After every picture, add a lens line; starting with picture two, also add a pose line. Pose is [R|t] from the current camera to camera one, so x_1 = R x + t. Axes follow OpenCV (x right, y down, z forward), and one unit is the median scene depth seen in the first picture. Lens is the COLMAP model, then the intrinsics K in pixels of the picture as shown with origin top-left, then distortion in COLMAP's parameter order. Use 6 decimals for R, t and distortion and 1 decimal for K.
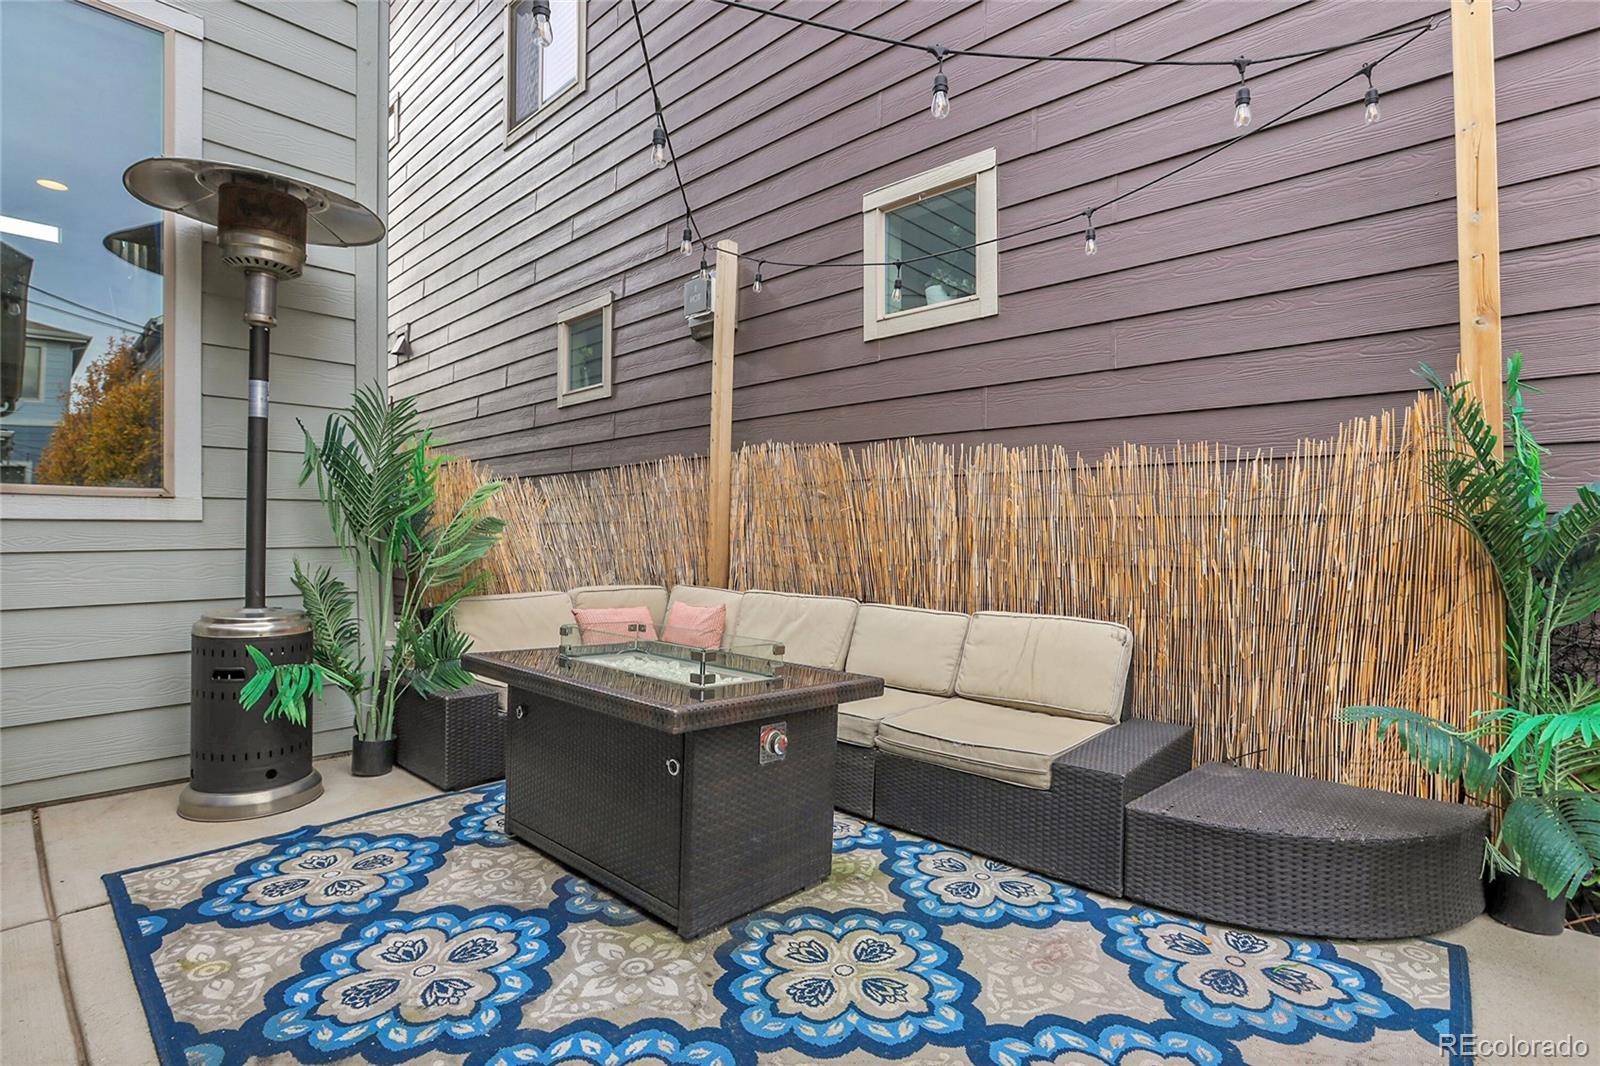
lens RADIAL K [[701.2, 0, 800.0], [0, 701.2, 533.0], [0, 0, 1]] dist [-0.043523, 0.011873]
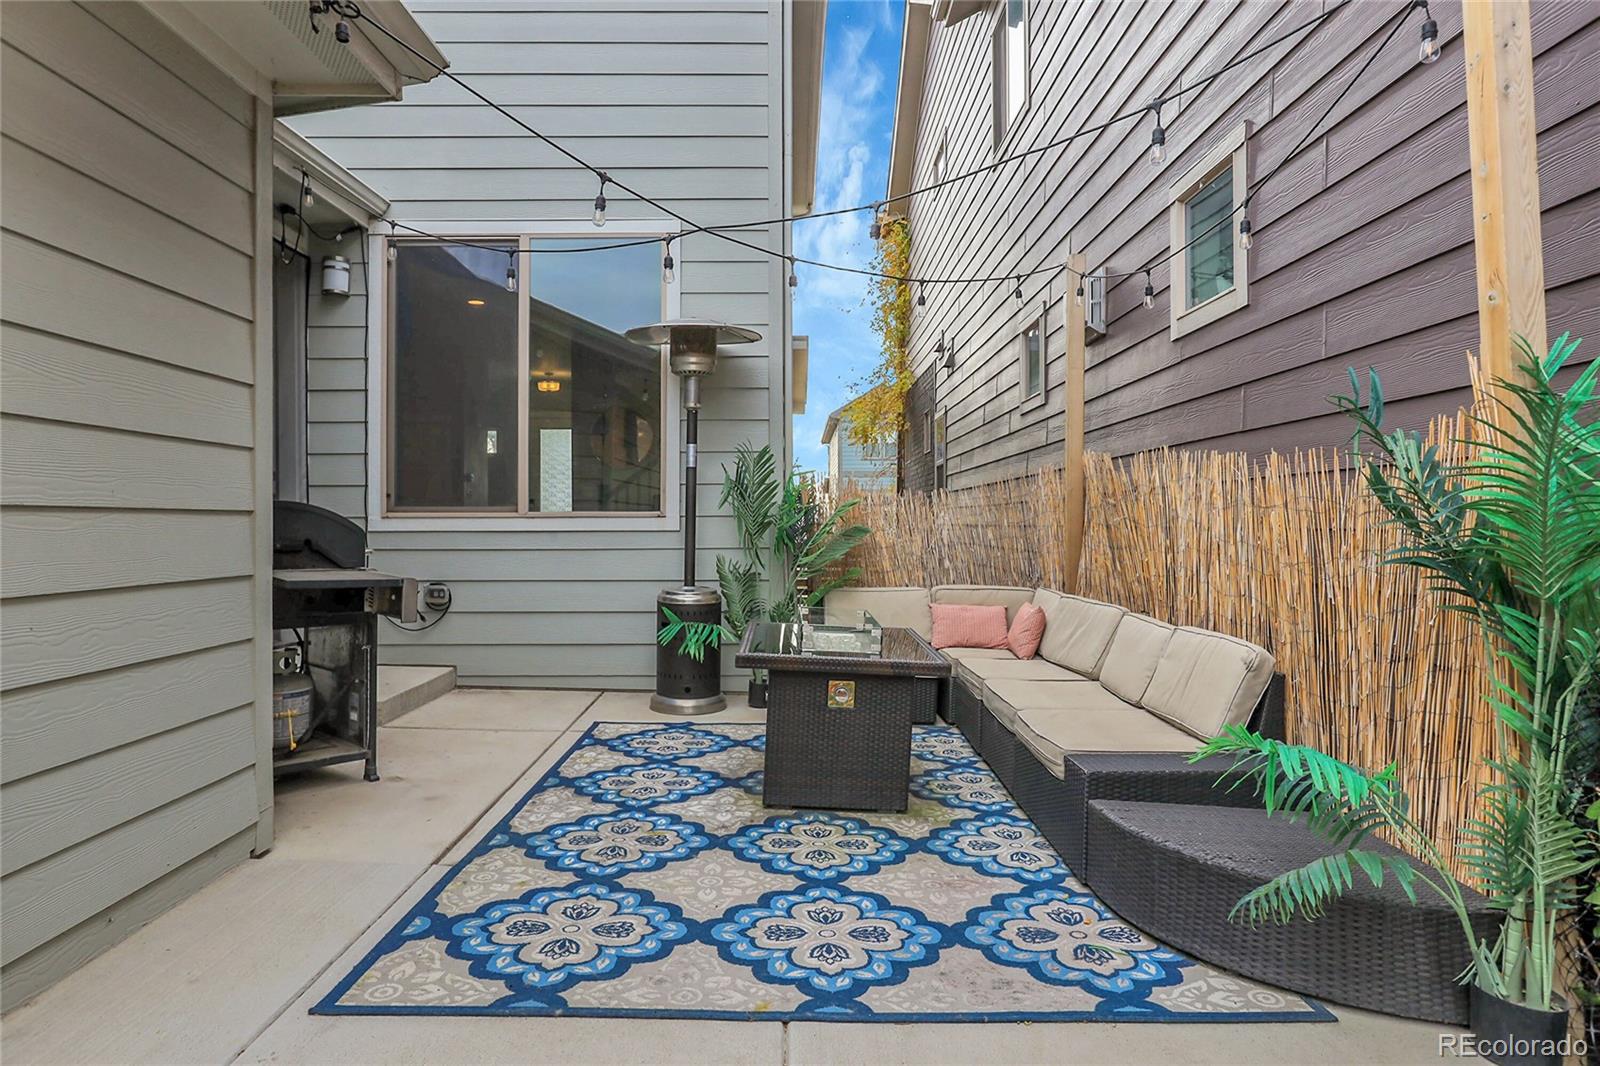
lens RADIAL K [[727.7, 0, 800.0], [0, 727.7, 533.0], [0, 0, 1]] dist [-0.072033, 0.038612]
pose [[0.745163, 0.001988, -0.666879, 0.862658], [-0.000505, 0.999997, 0.002416, -0.032893], [0.666882, -0.001464, 0.745162, -0.146593]]
